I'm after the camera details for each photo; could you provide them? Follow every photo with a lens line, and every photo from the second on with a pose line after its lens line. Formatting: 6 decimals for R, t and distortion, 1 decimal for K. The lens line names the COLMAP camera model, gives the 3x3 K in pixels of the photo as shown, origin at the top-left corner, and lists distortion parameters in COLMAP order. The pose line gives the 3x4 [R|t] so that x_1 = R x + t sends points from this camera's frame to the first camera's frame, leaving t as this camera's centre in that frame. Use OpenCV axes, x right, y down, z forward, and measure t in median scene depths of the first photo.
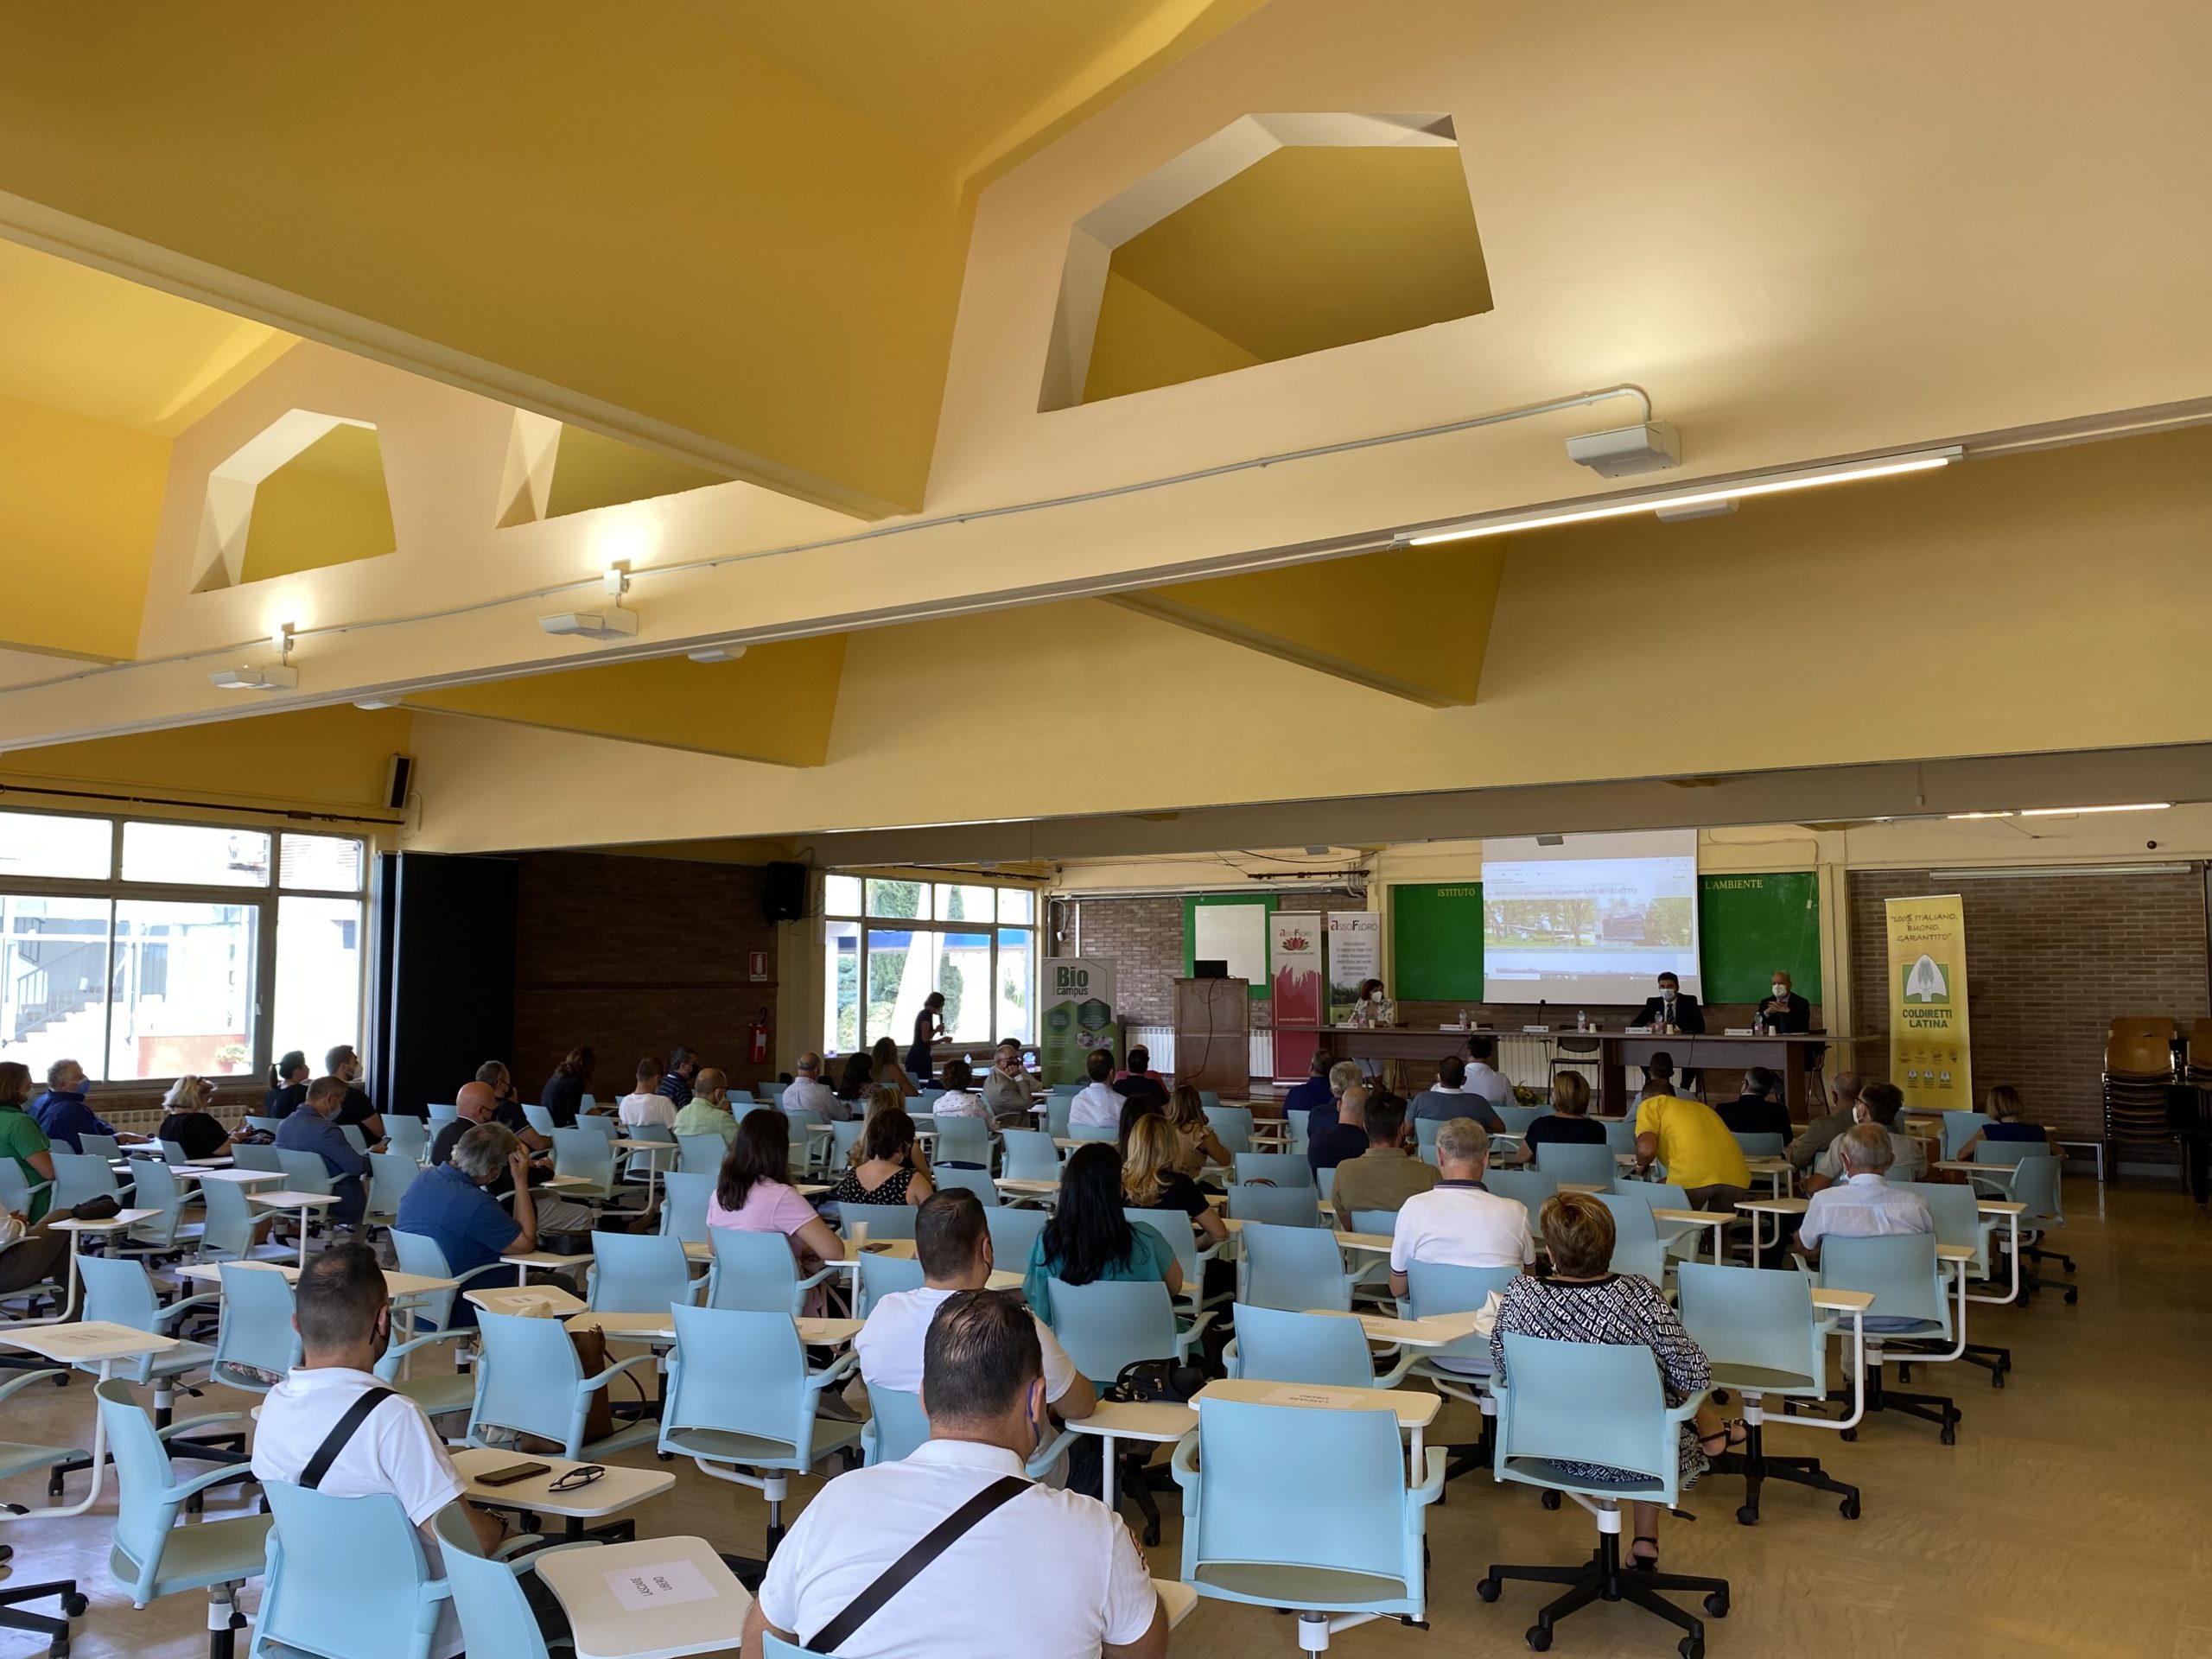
lens RADIAL K [[1687.2, 0, 1103.2], [0, 1687.2, 836.5], [0, 0, 1]] dist [-0.010883, -0.004934]
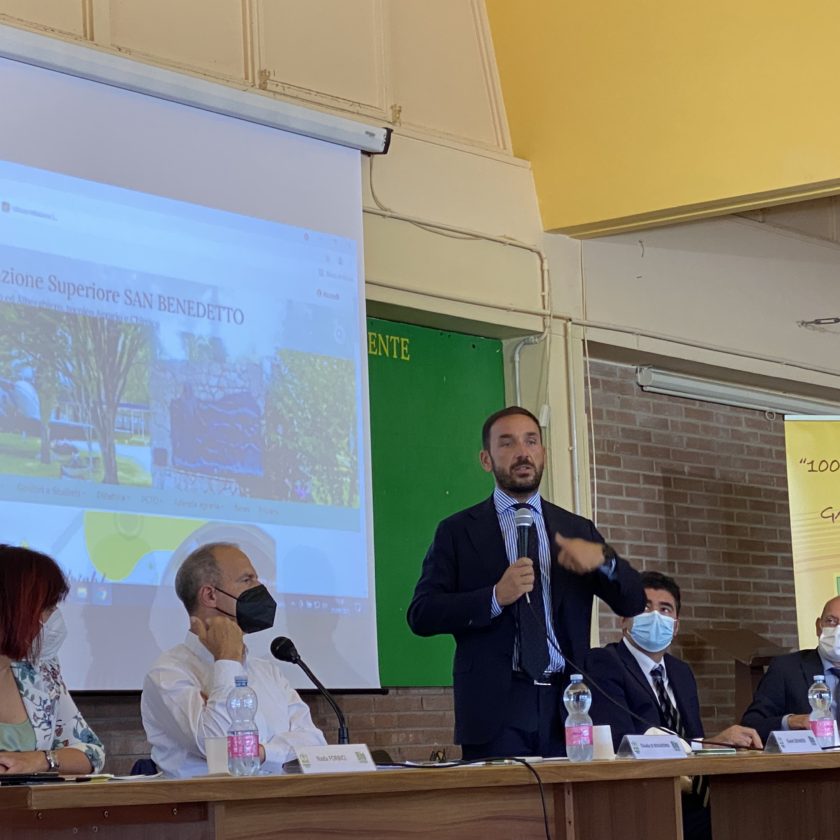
lens RADIAL K [[2660.7, 0, 421.9], [0, 2660.7, 421.9], [0, 0, 1]] dist [0.051912, 0.000000]
pose [[0.025705, 0.116662, 0.992839, -0.160007], [-0.050907, 0.992031, -0.115249, 0.103997], [-0.998373, -0.047580, 0.031439, 0.941053]]
